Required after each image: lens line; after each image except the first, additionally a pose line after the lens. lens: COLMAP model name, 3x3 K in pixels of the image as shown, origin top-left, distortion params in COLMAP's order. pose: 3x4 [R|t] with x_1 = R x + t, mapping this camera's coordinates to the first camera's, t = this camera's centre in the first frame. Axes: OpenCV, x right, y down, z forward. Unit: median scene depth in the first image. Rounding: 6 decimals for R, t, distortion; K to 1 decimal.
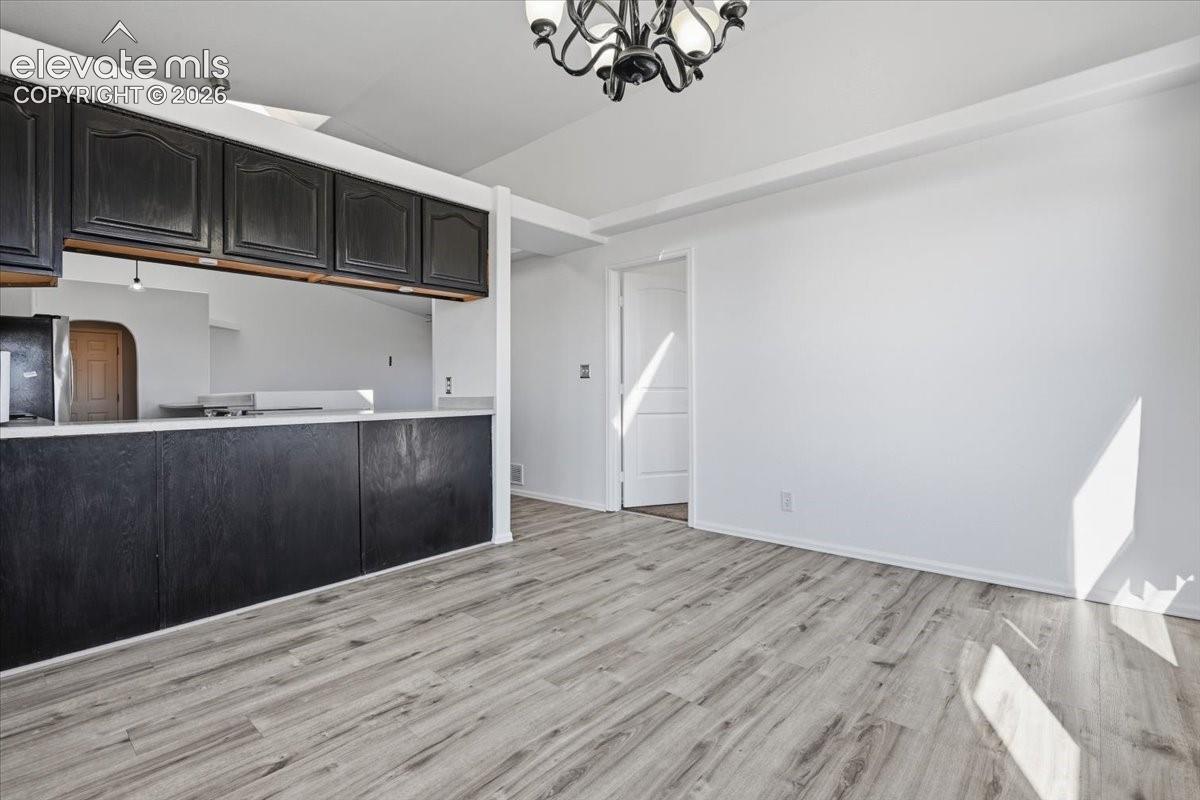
lens RADIAL K [[542.9, 0, 600.1], [0, 542.9, 393.3], [0, 0, 1]] dist [0.001494, -0.000232]
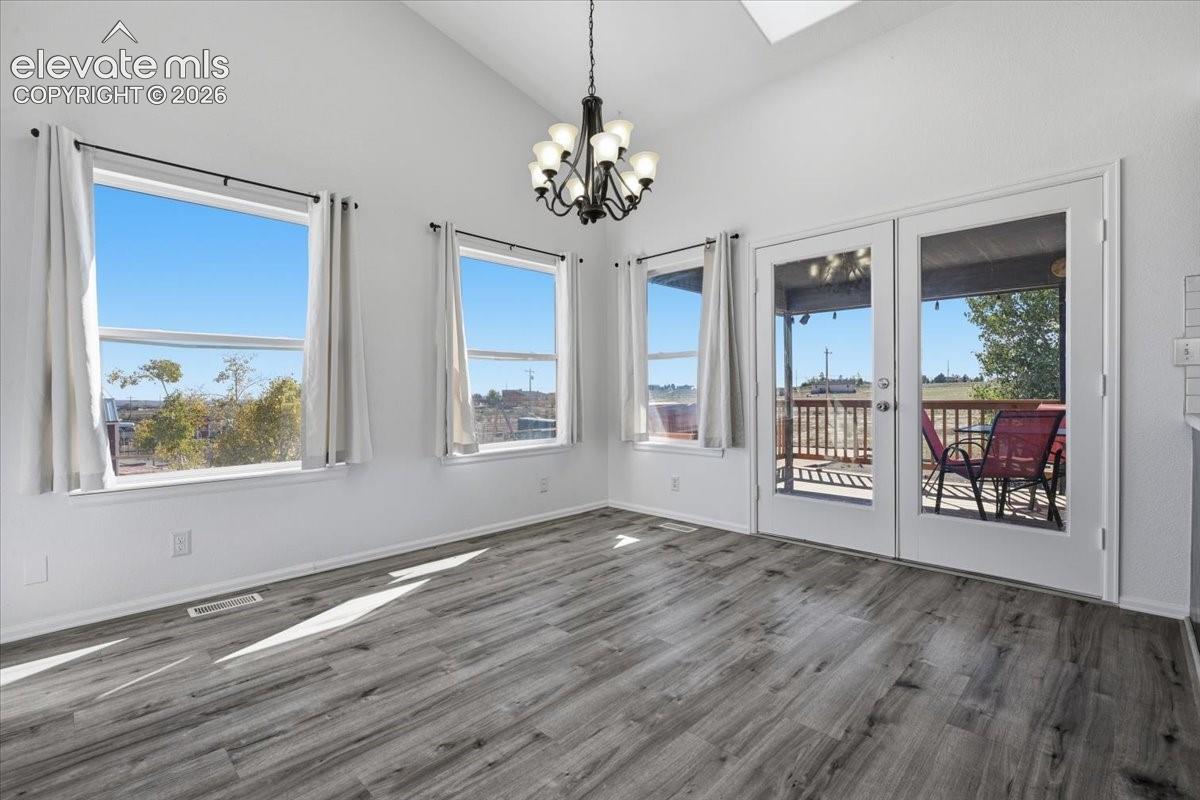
lens RADIAL K [[542.9, 0, 599.7], [0, 542.9, 395.9], [0, 0, 1]] dist [0.001494, -0.000232]
pose [[-0.998801, 0.019748, 0.044789, -0.014288], [0.020172, 0.999756, 0.009042, -0.008685], [-0.044599, 0.009934, -0.998956, 1.856369]]
